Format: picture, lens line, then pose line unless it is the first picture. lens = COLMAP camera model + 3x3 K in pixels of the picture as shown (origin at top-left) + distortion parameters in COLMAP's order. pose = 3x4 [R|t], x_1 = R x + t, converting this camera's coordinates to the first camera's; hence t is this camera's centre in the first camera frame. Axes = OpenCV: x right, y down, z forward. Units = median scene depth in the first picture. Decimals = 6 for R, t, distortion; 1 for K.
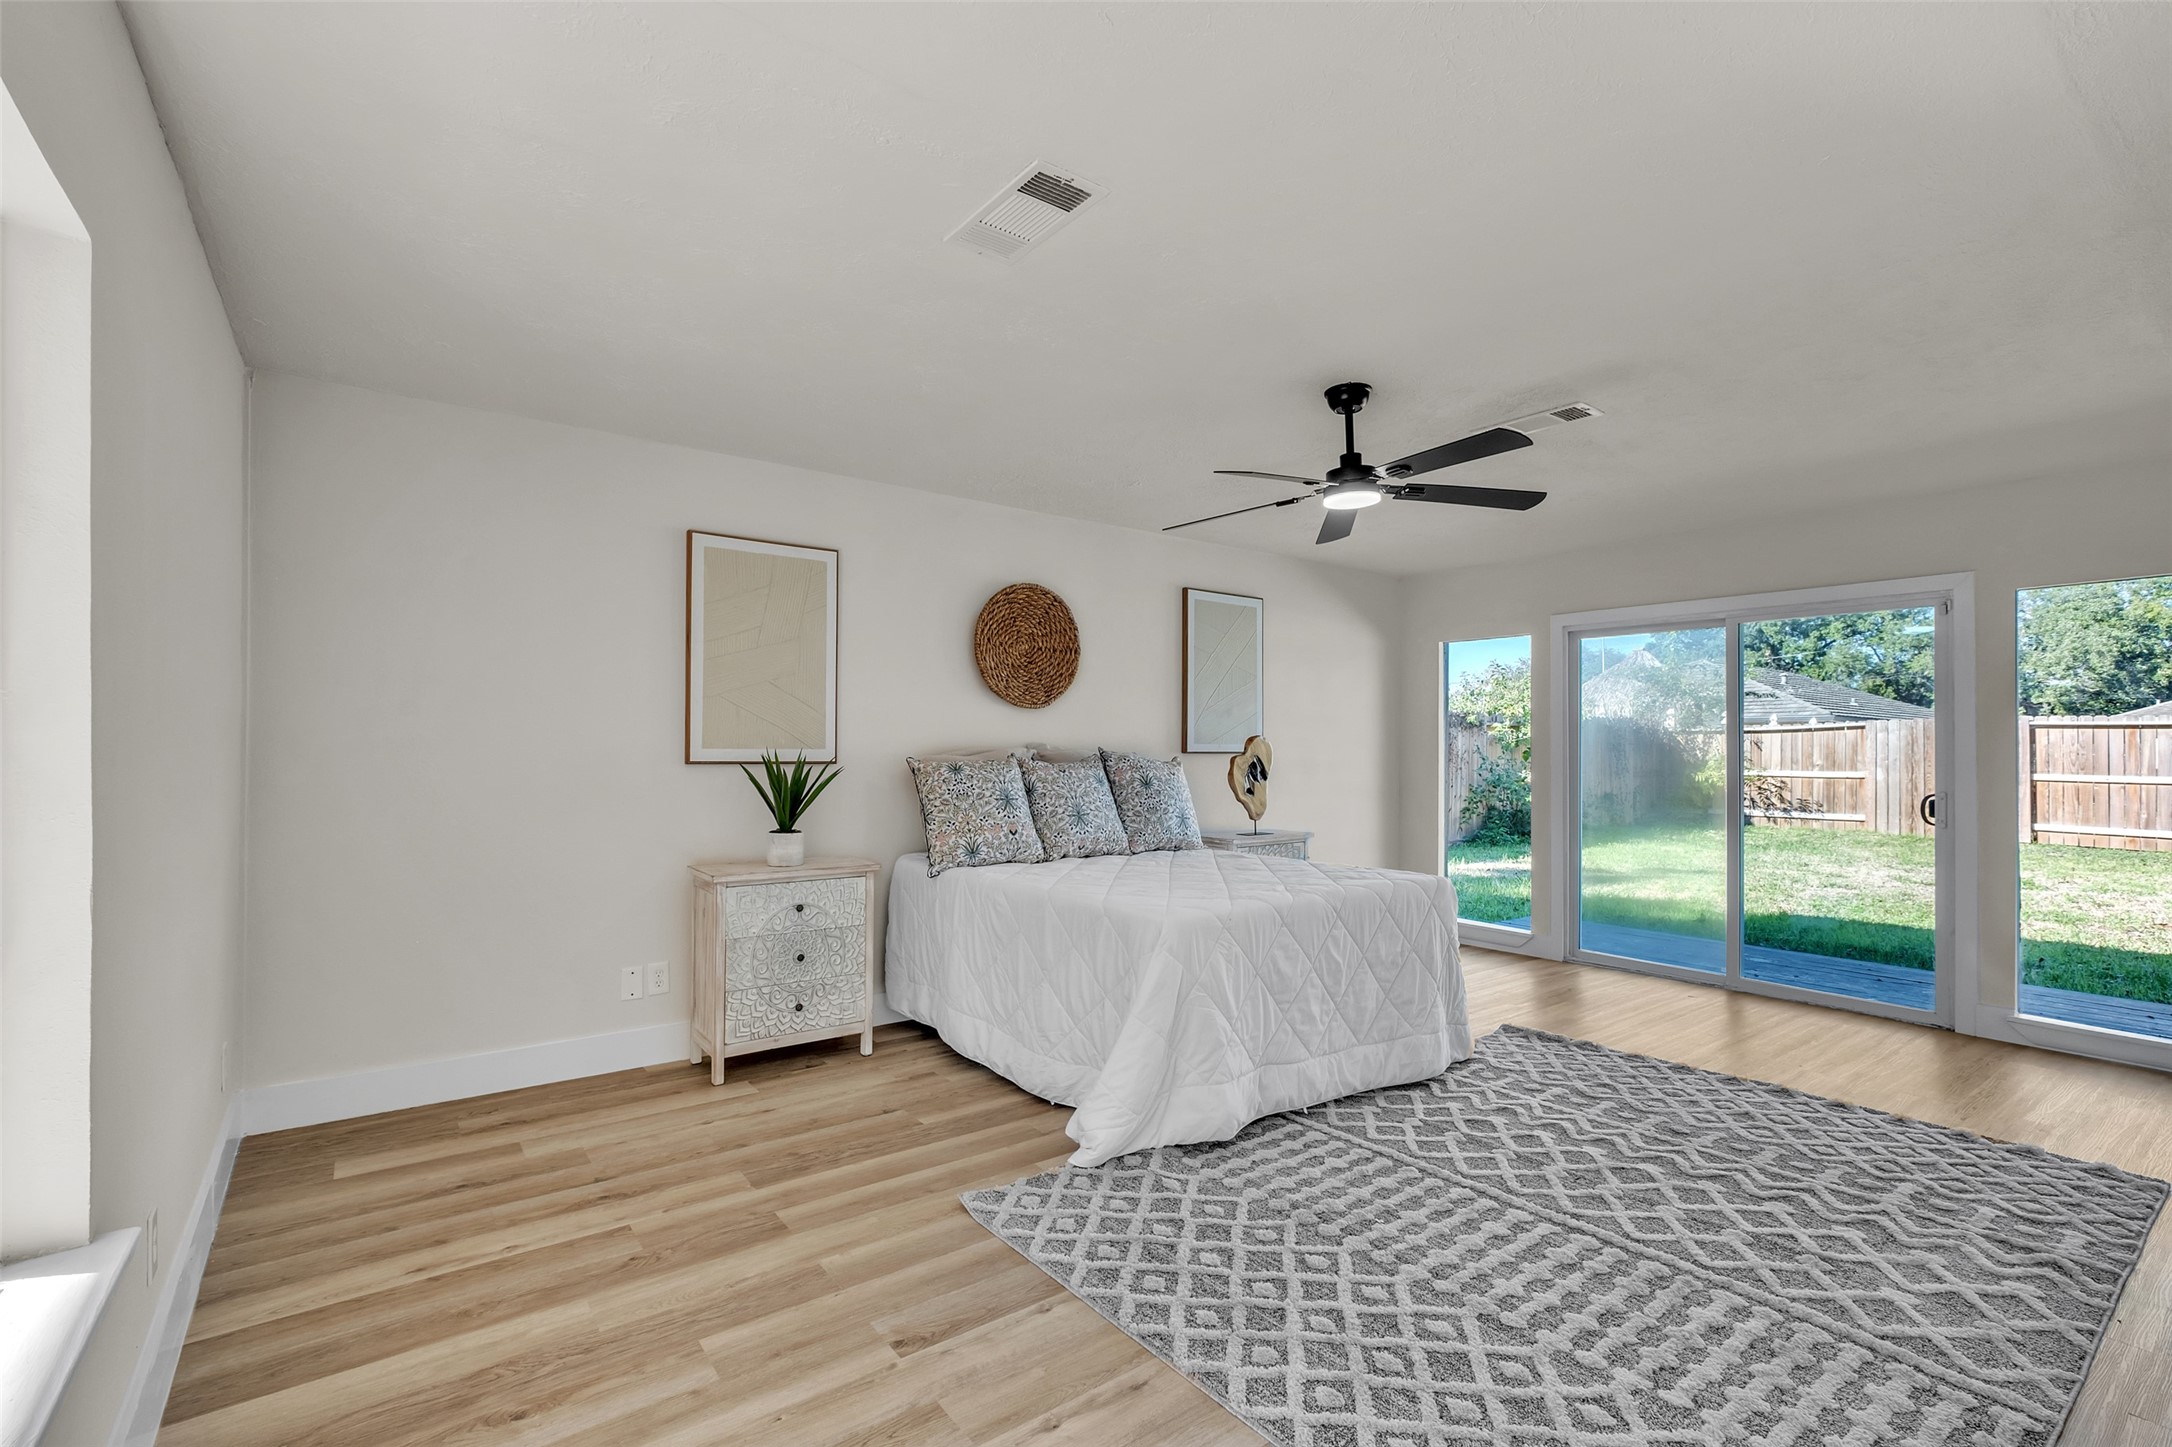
lens RADIAL K [[979.2, 0, 1086.0], [0, 979.2, 723.5], [0, 0, 1]] dist [-0.008794, 0.000090]
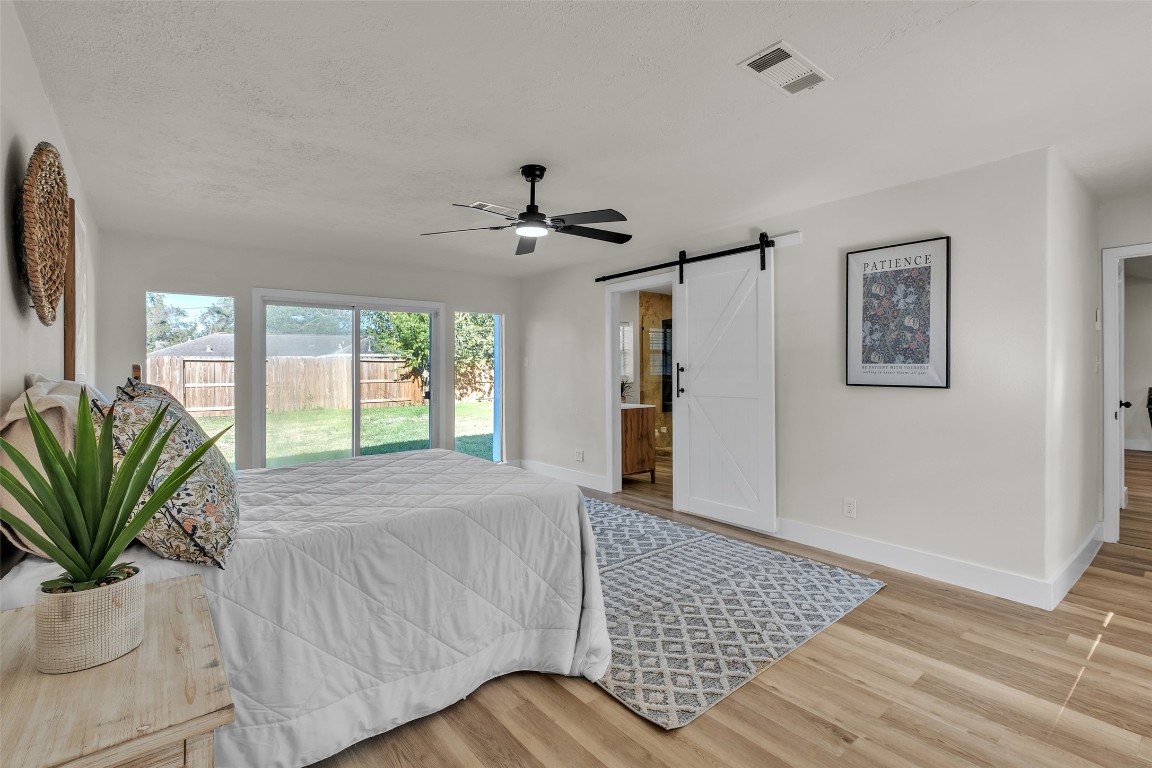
lens RADIAL K [[522.6, 0, 578.2], [0, 522.6, 364.8], [0, 0, 1]] dist [-0.000565, -0.000094]
pose [[-0.042516, 0.002775, 0.999092, -0.854542], [-0.015466, 0.999874, -0.003435, 0.015303], [-0.998976, -0.015598, -0.042468, 1.221462]]
